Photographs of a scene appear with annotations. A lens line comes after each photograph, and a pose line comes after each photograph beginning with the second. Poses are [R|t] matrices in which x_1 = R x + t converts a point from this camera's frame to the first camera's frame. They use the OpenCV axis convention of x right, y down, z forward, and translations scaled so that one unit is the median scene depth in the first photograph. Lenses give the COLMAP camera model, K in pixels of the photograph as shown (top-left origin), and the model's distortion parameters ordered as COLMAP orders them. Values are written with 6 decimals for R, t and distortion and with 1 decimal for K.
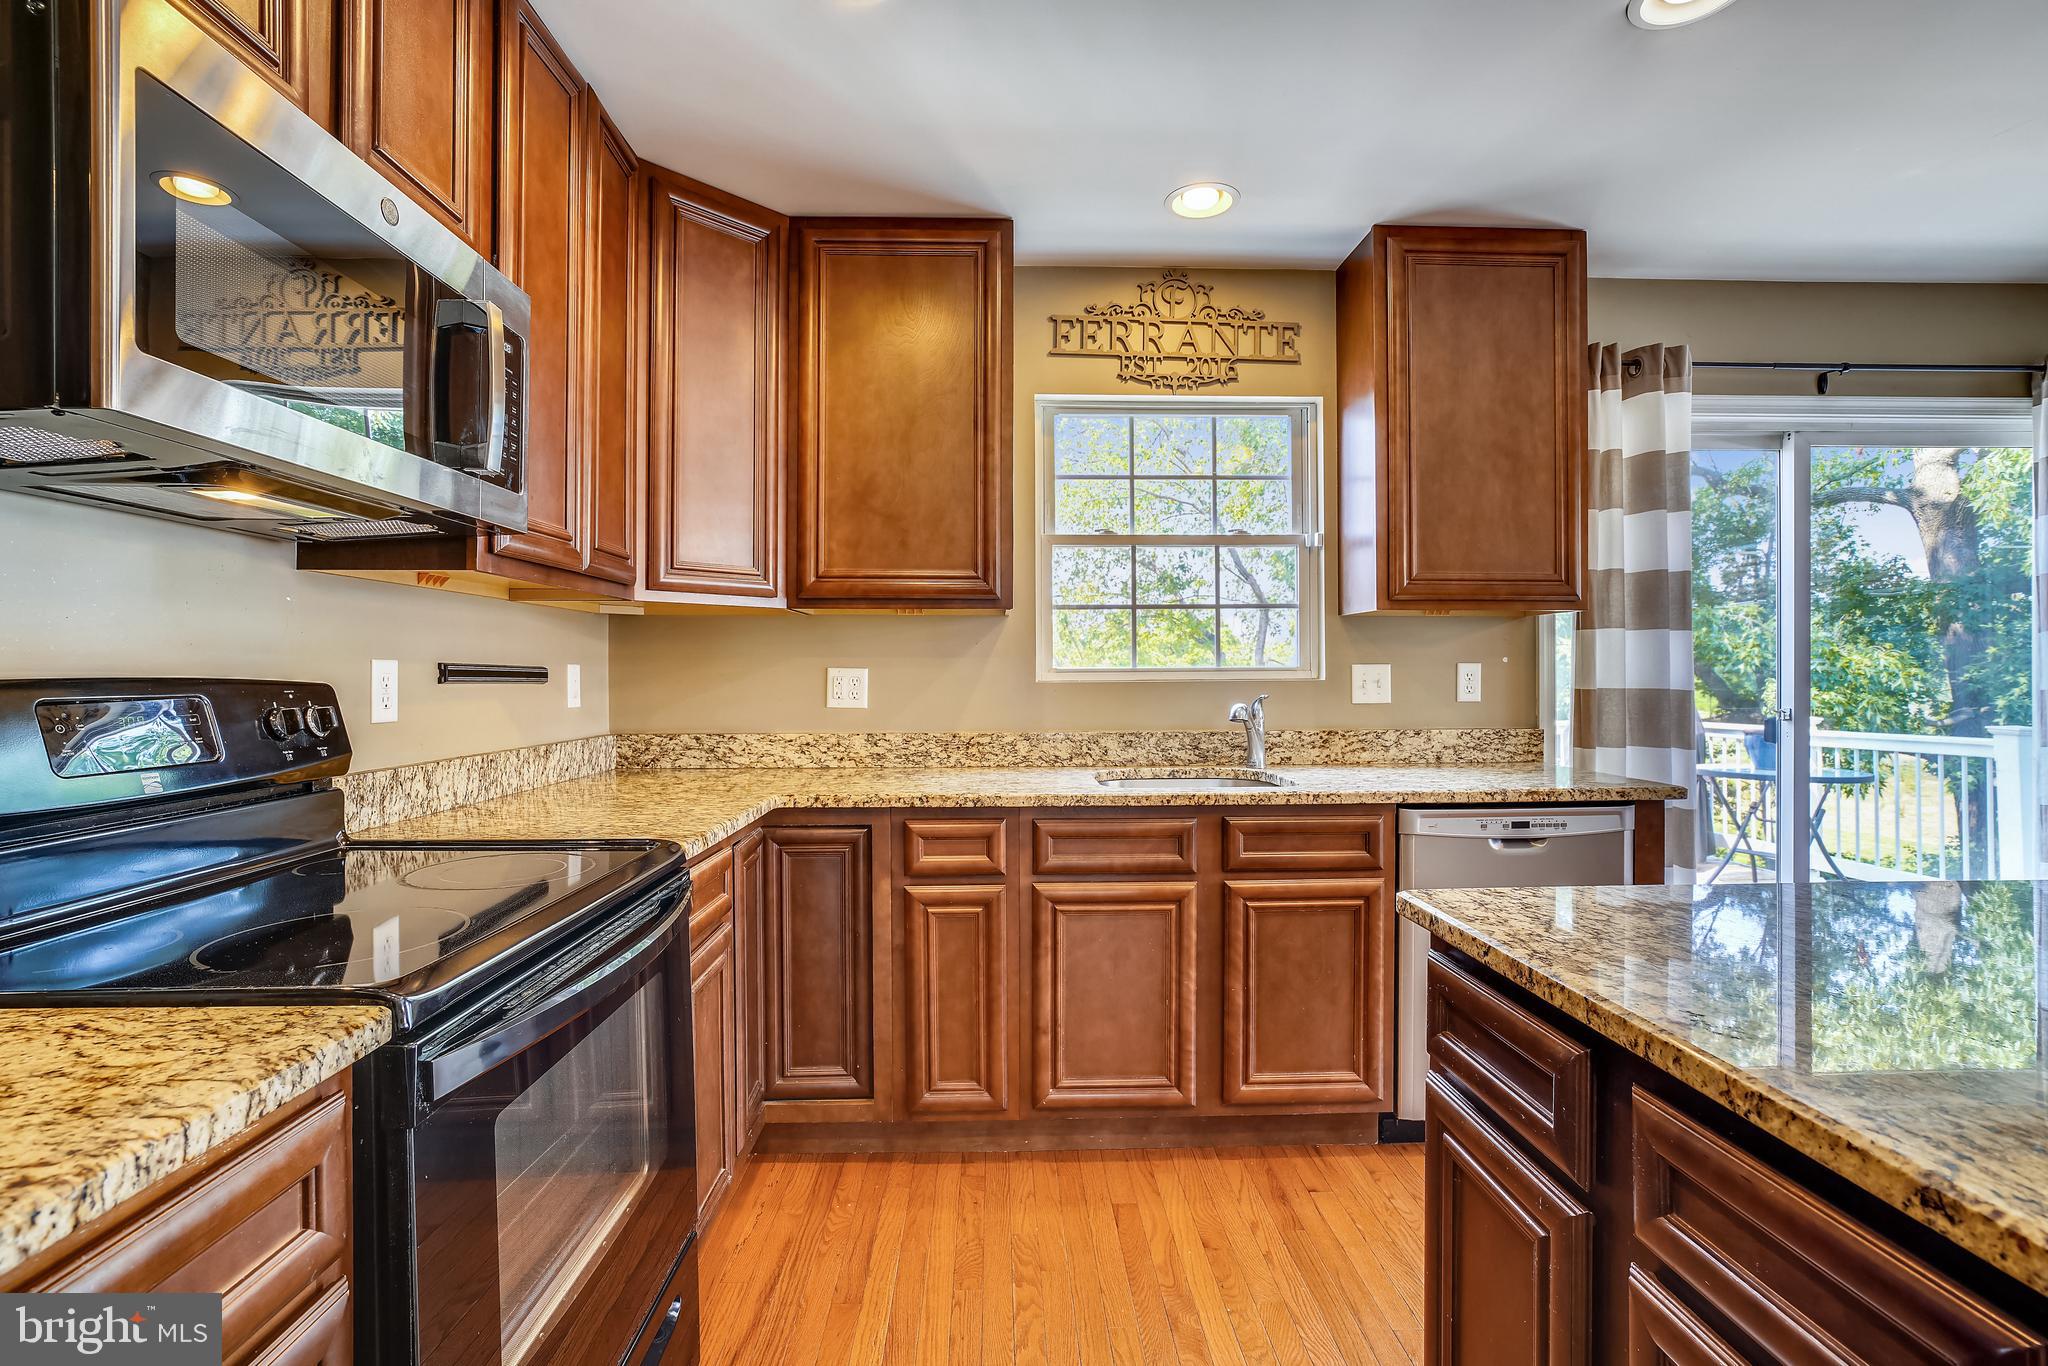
lens RADIAL K [[943.9, 0, 1024.2], [0, 943.9, 677.6], [0, 0, 1]] dist [-0.024551, 0.012611]
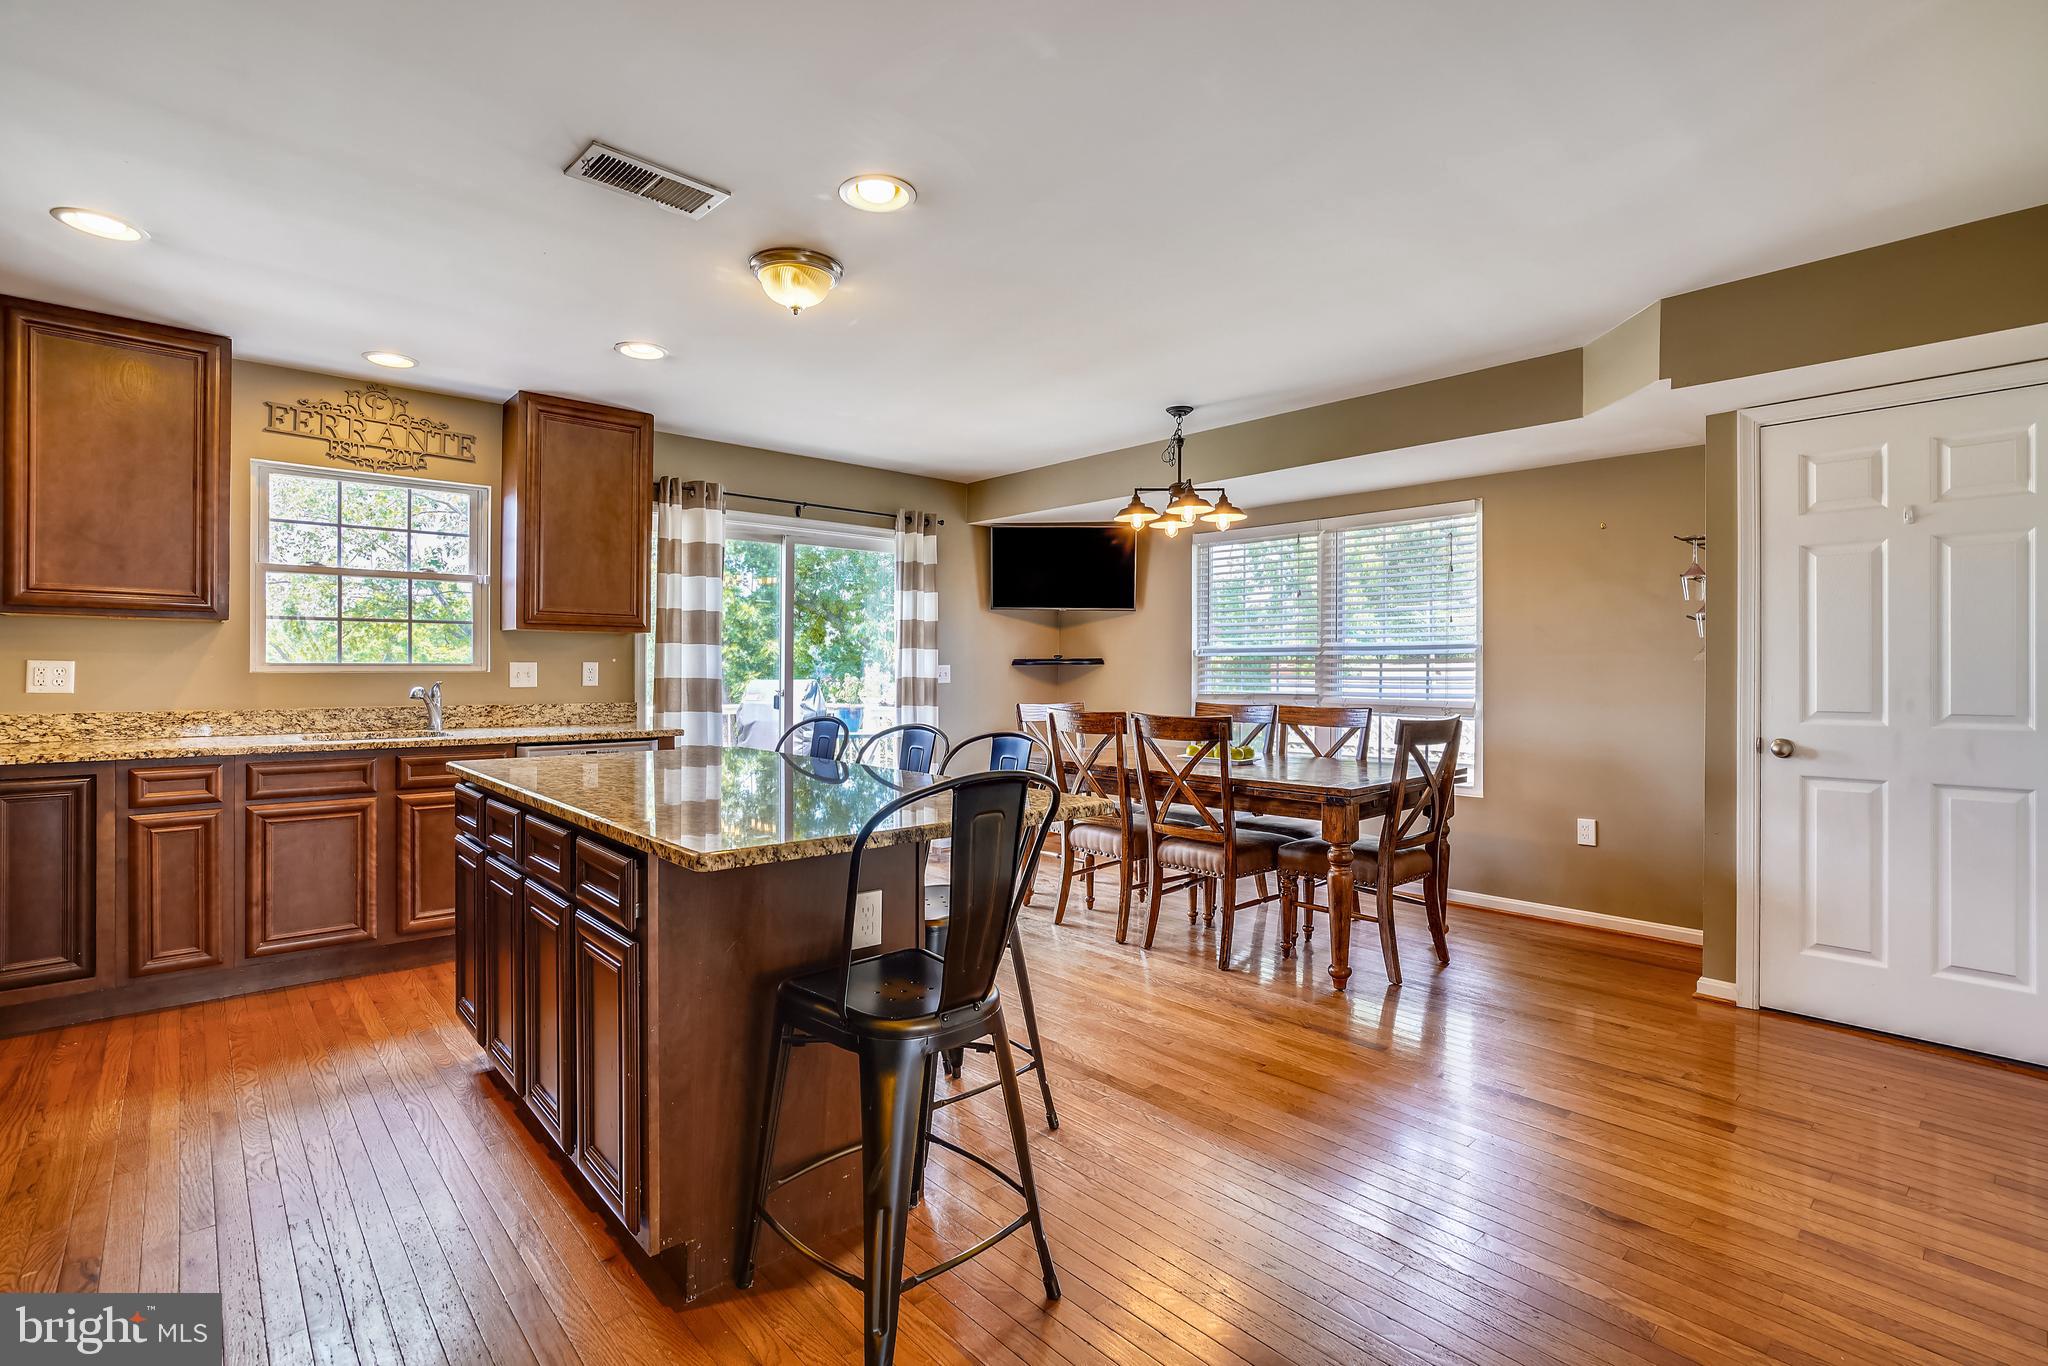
lens RADIAL K [[943.9, 0, 1014.9], [0, 943.9, 669.4], [0, 0, 1]] dist [-0.024551, 0.012611]
pose [[0.766769, 0.005014, 0.641904, -0.006326], [-0.002260, 0.999984, -0.005112, 0.004824], [-0.641919, 0.002470, 0.766768, -0.799446]]
